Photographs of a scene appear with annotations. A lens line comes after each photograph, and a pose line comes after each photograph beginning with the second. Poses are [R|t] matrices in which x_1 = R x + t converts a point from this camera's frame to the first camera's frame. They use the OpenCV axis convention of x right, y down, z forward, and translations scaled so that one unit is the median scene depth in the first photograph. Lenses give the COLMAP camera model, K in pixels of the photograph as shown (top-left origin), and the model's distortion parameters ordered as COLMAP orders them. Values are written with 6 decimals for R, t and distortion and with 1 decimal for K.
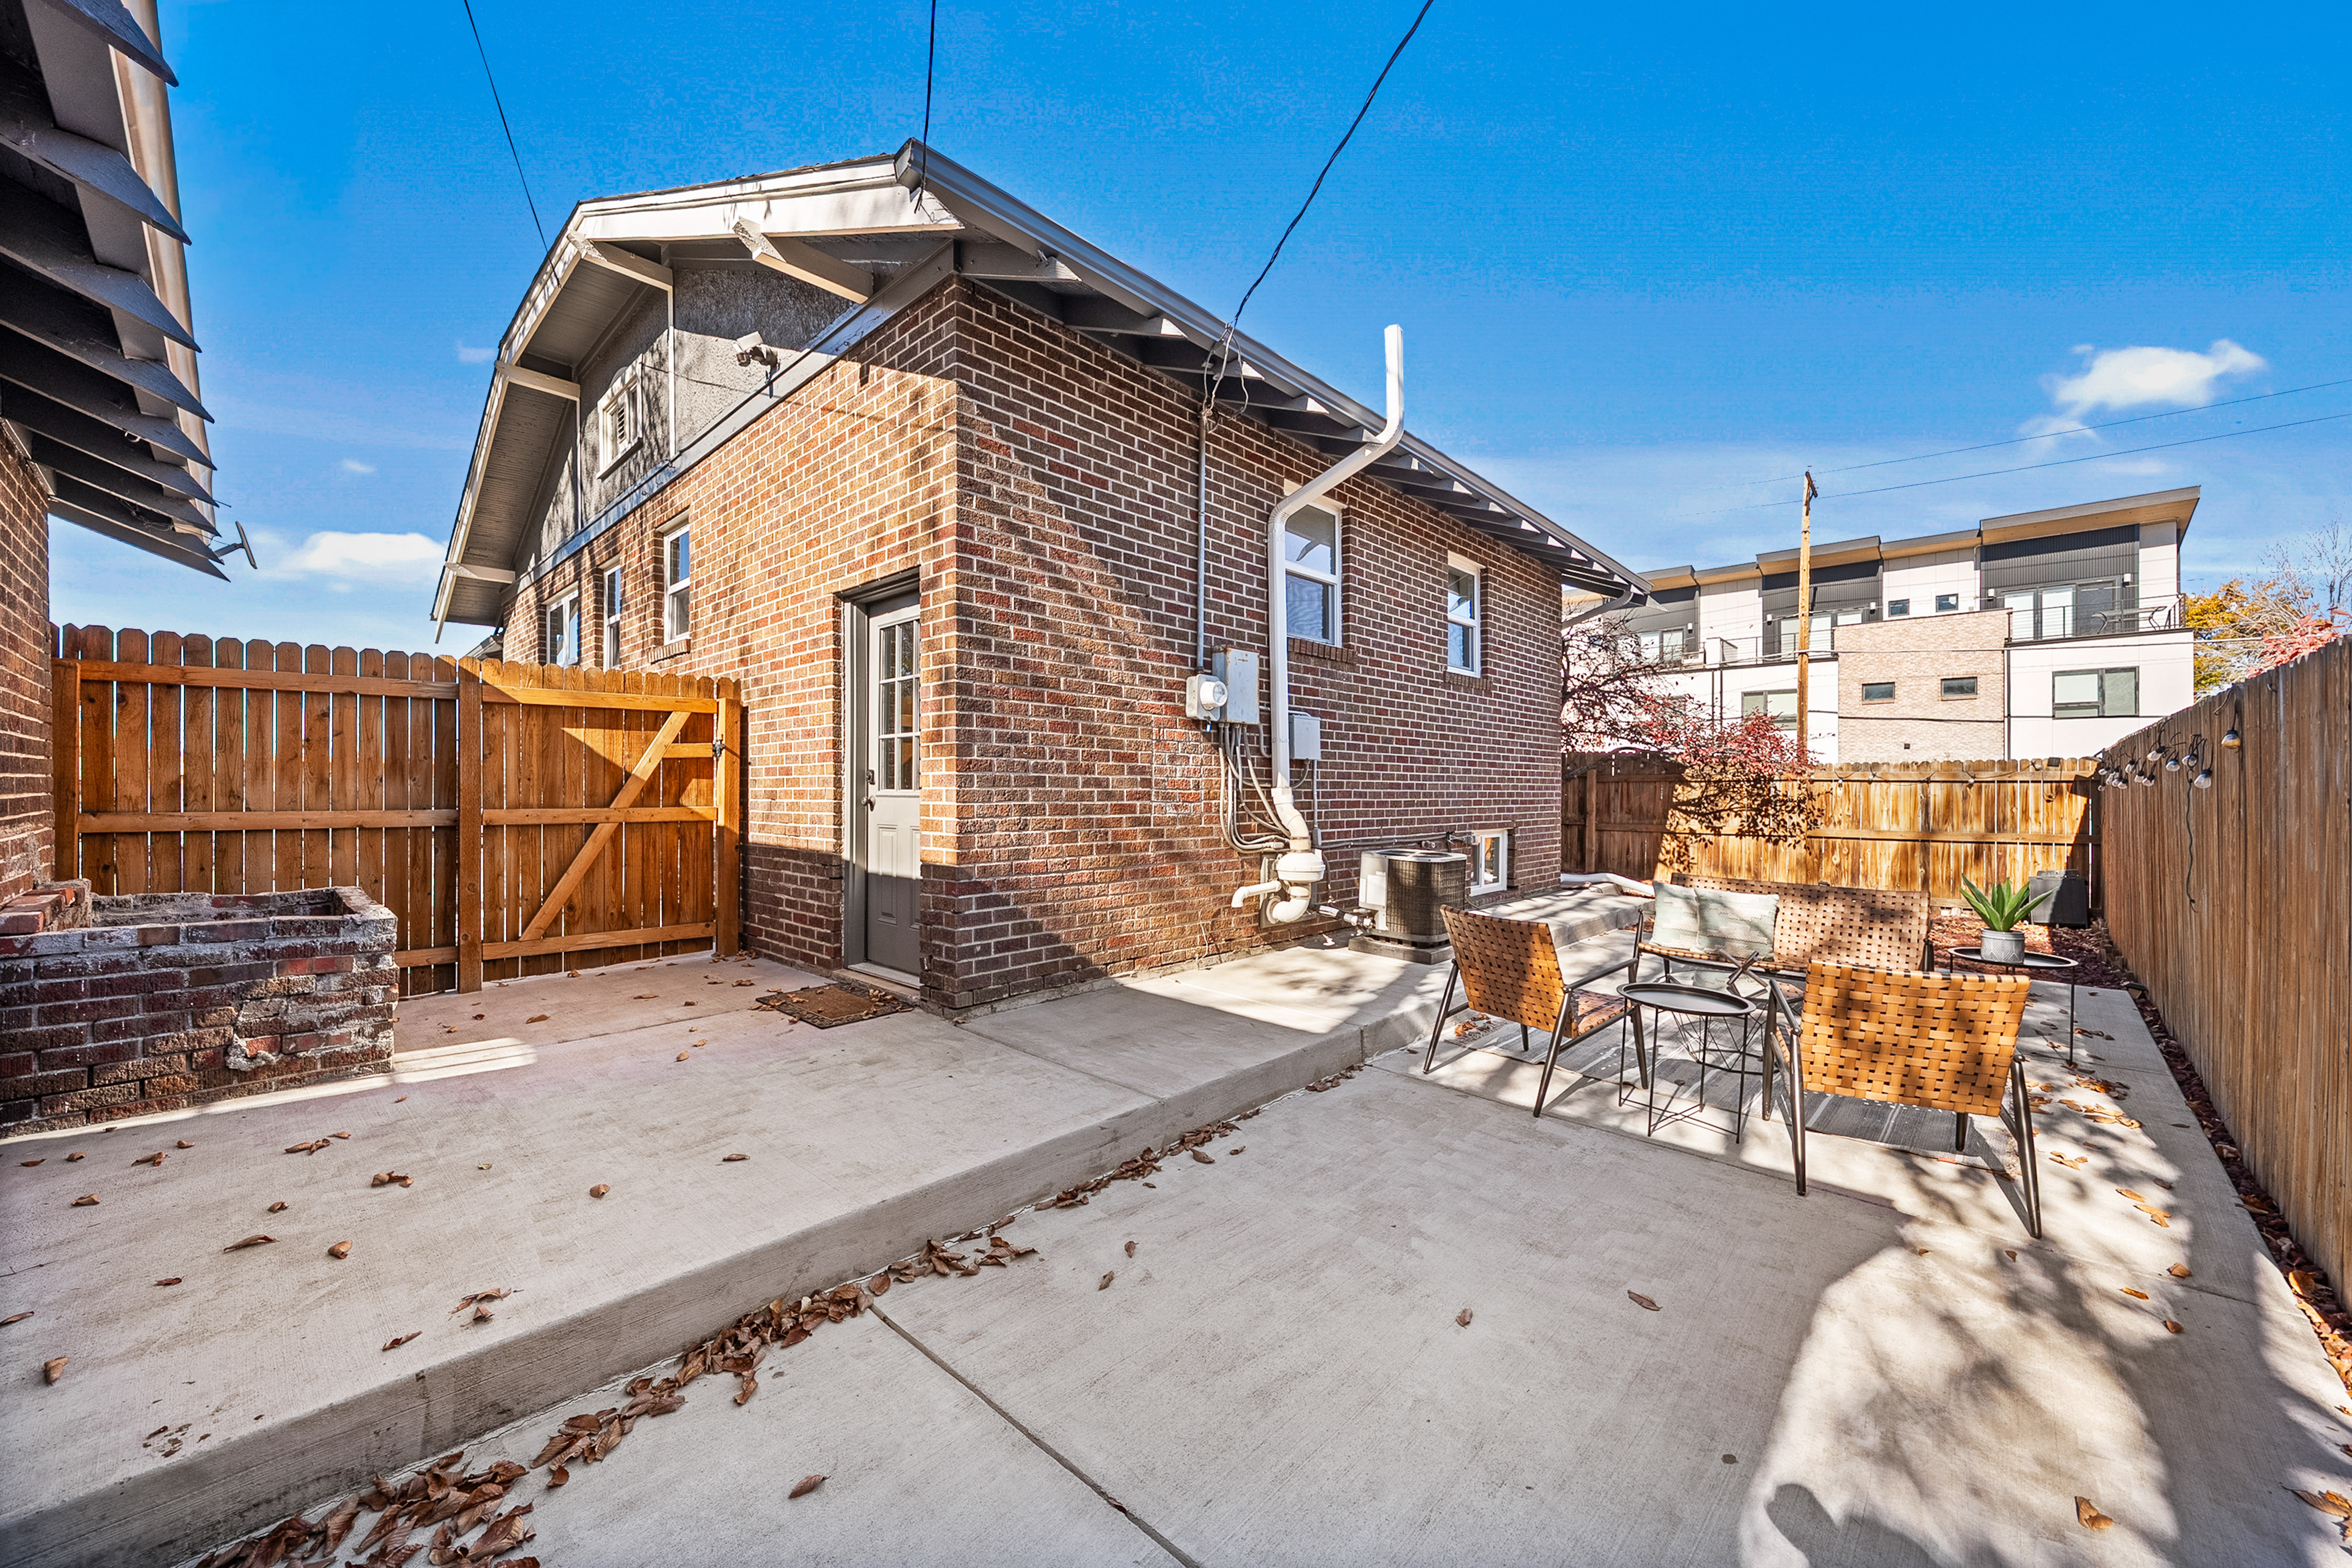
lens RADIAL K [[878.4, 0, 1164.2], [0, 878.4, 790.5], [0, 0, 1]] dist [-0.000527, -0.000002]
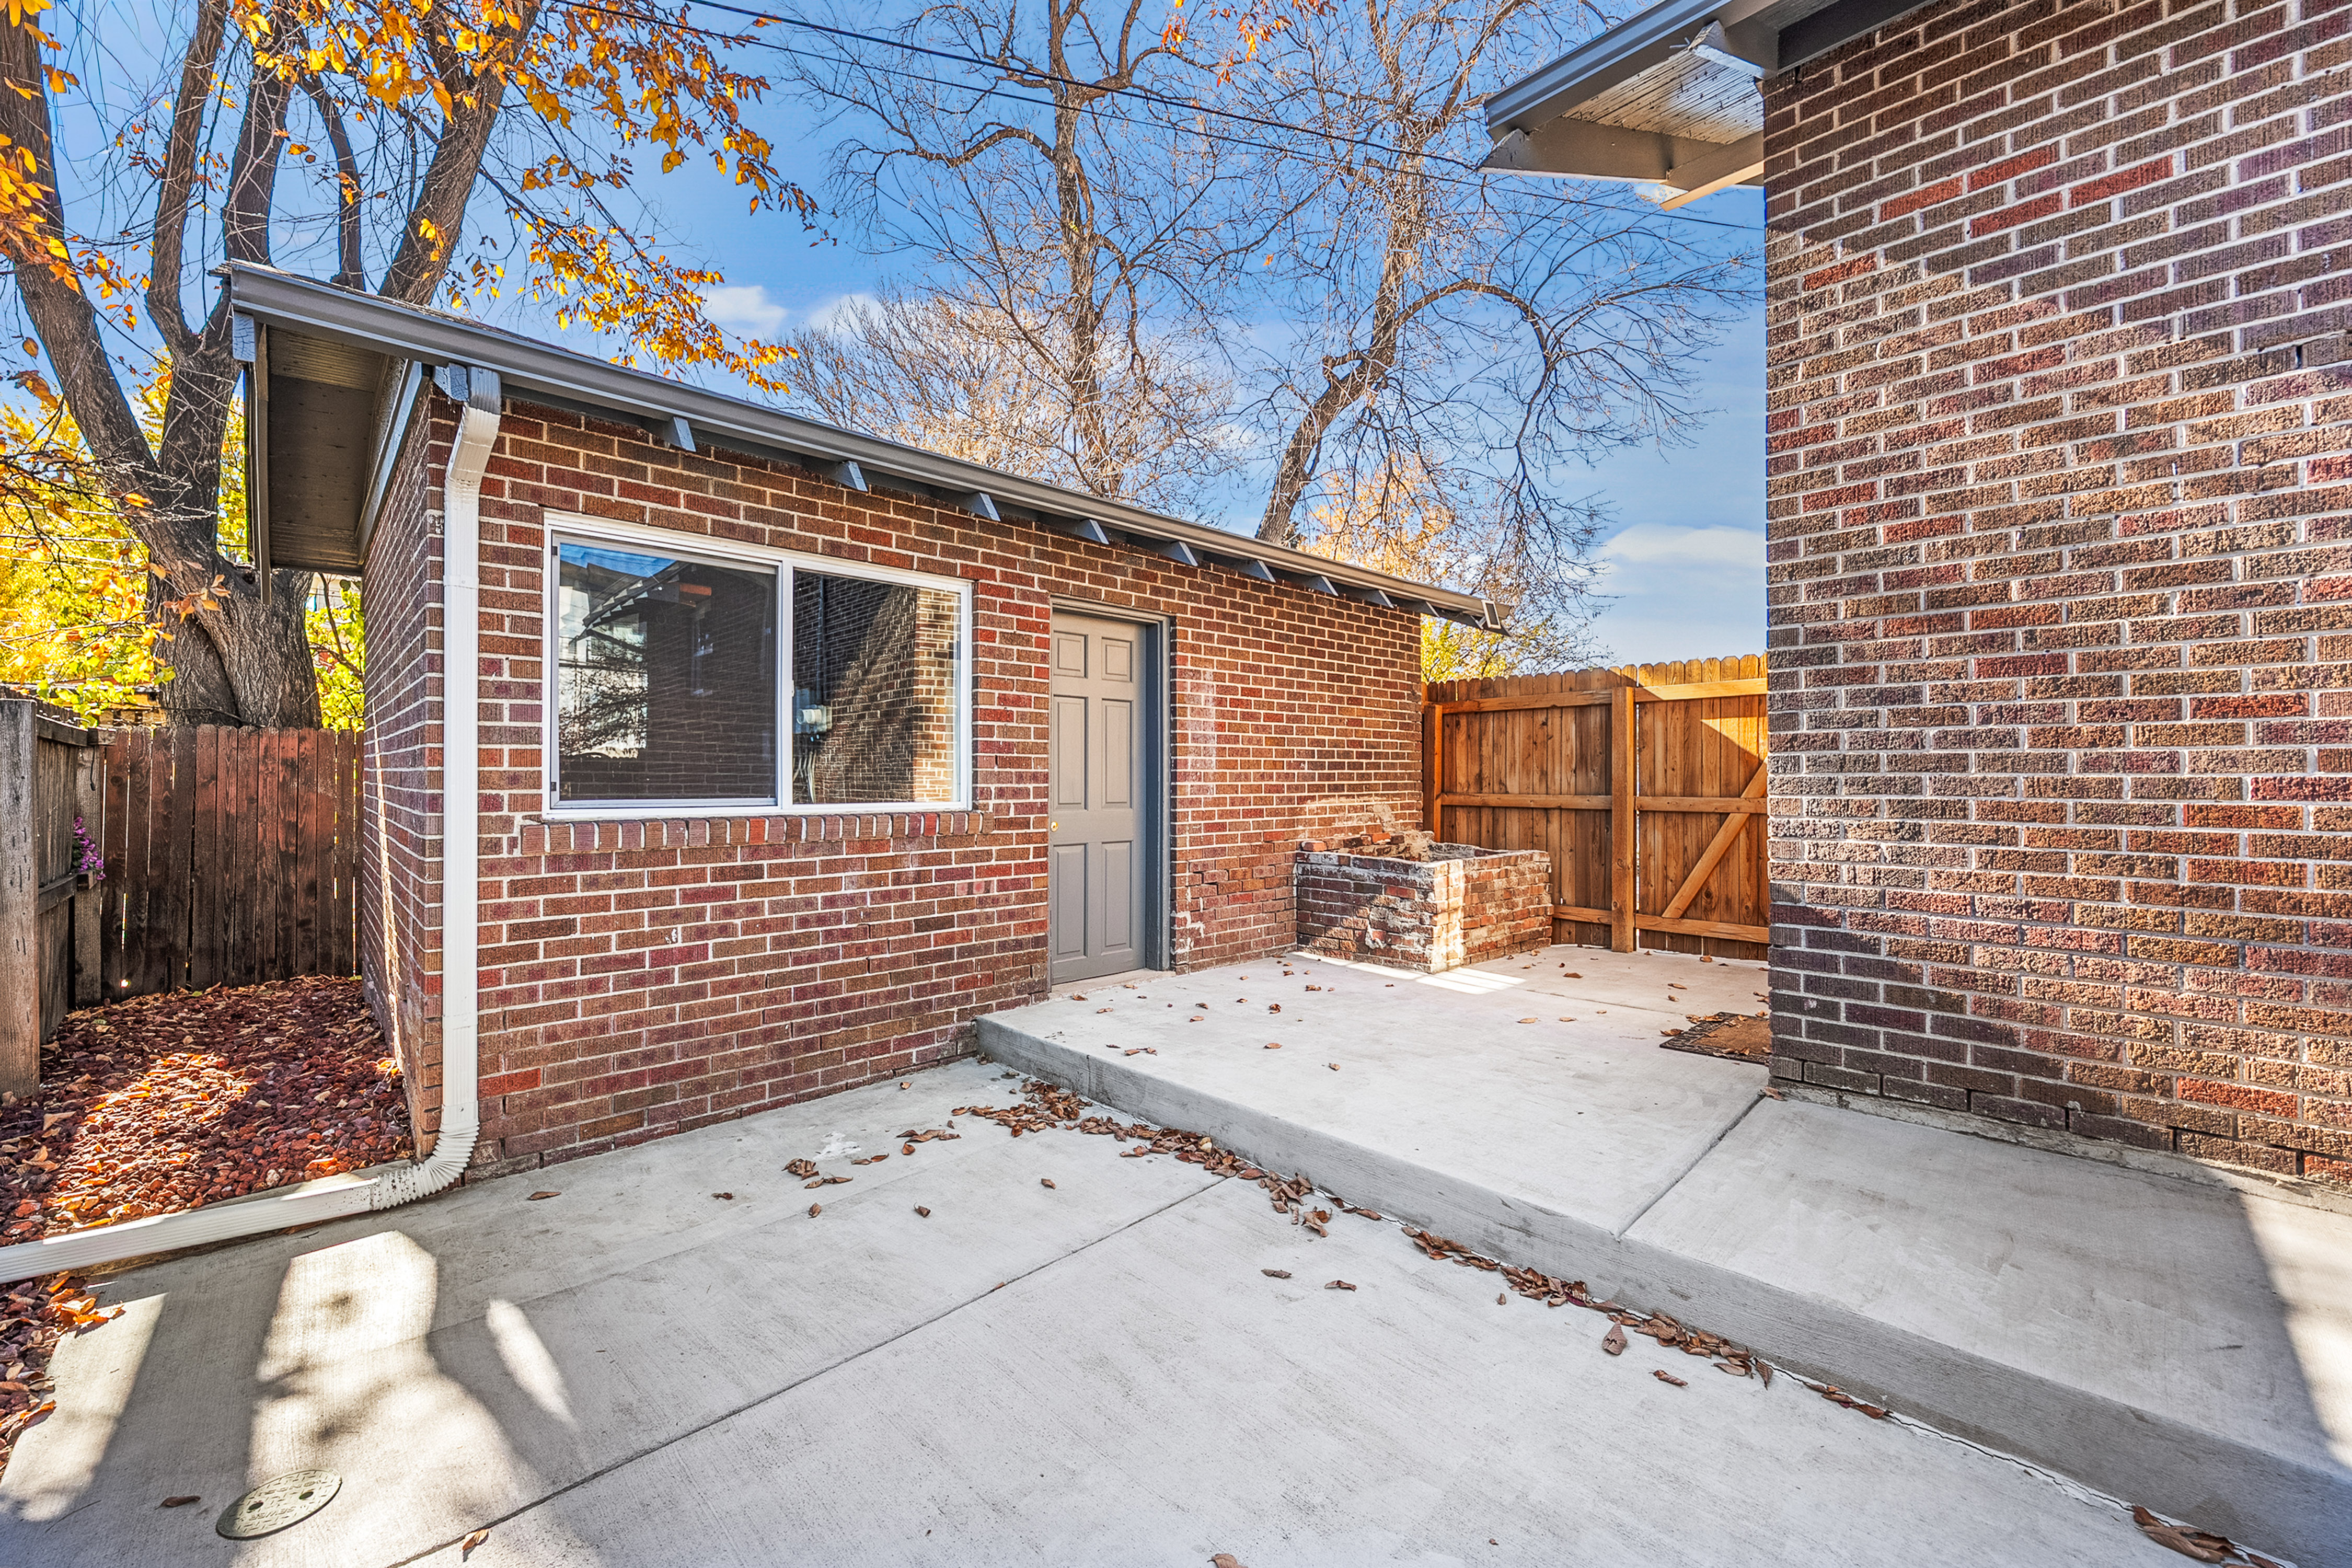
lens RADIAL K [[904.5, 0, 1140.3], [0, 904.5, 773.0], [0, 0, 1]] dist [0.001032, 0.000002]
pose [[-0.042977, -0.009280, -0.999033, 0.417961], [-0.001084, 0.999957, -0.009242, 0.002556], [0.999075, 0.000686, -0.042985, 0.387820]]
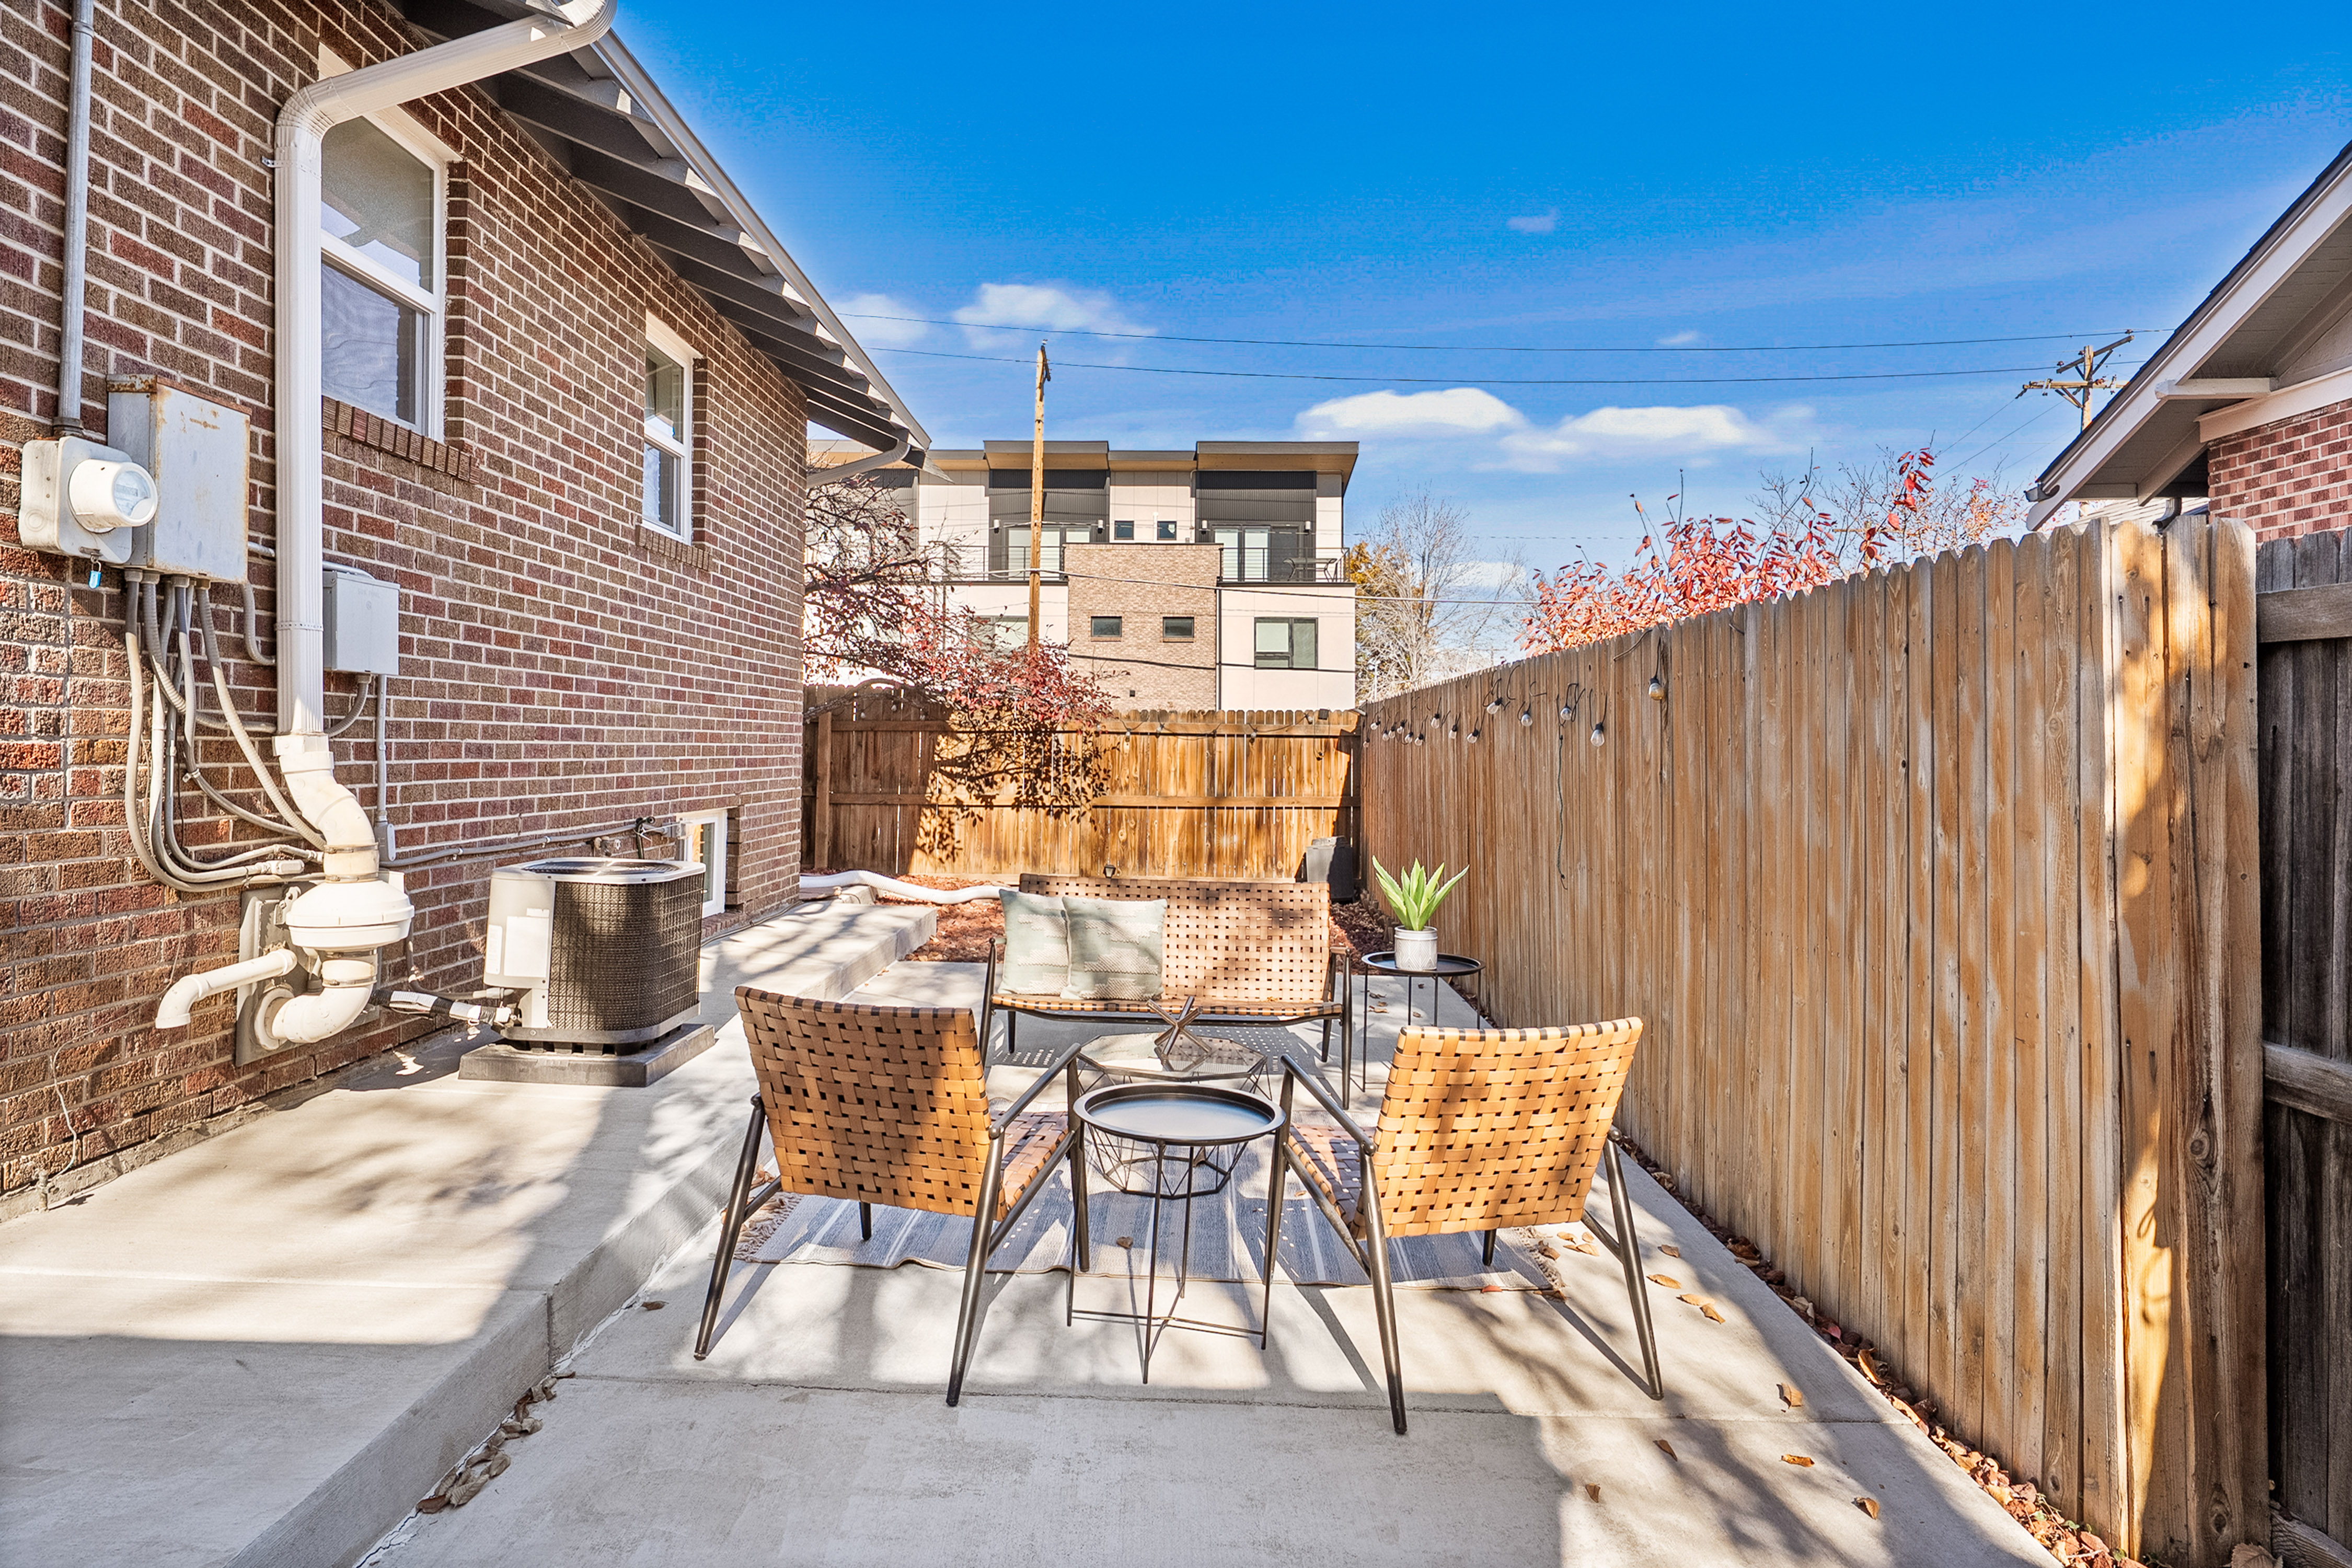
lens RADIAL K [[1322.5, 0, 1174.5], [0, 1322.5, 720.1], [0, 0, 1]] dist [0.001762, -0.000306]
pose [[0.727394, 0.017799, 0.685990, -0.002569], [-0.006229, 0.999794, -0.019335, -0.000467], [-0.686192, 0.009791, 0.727354, 0.234349]]
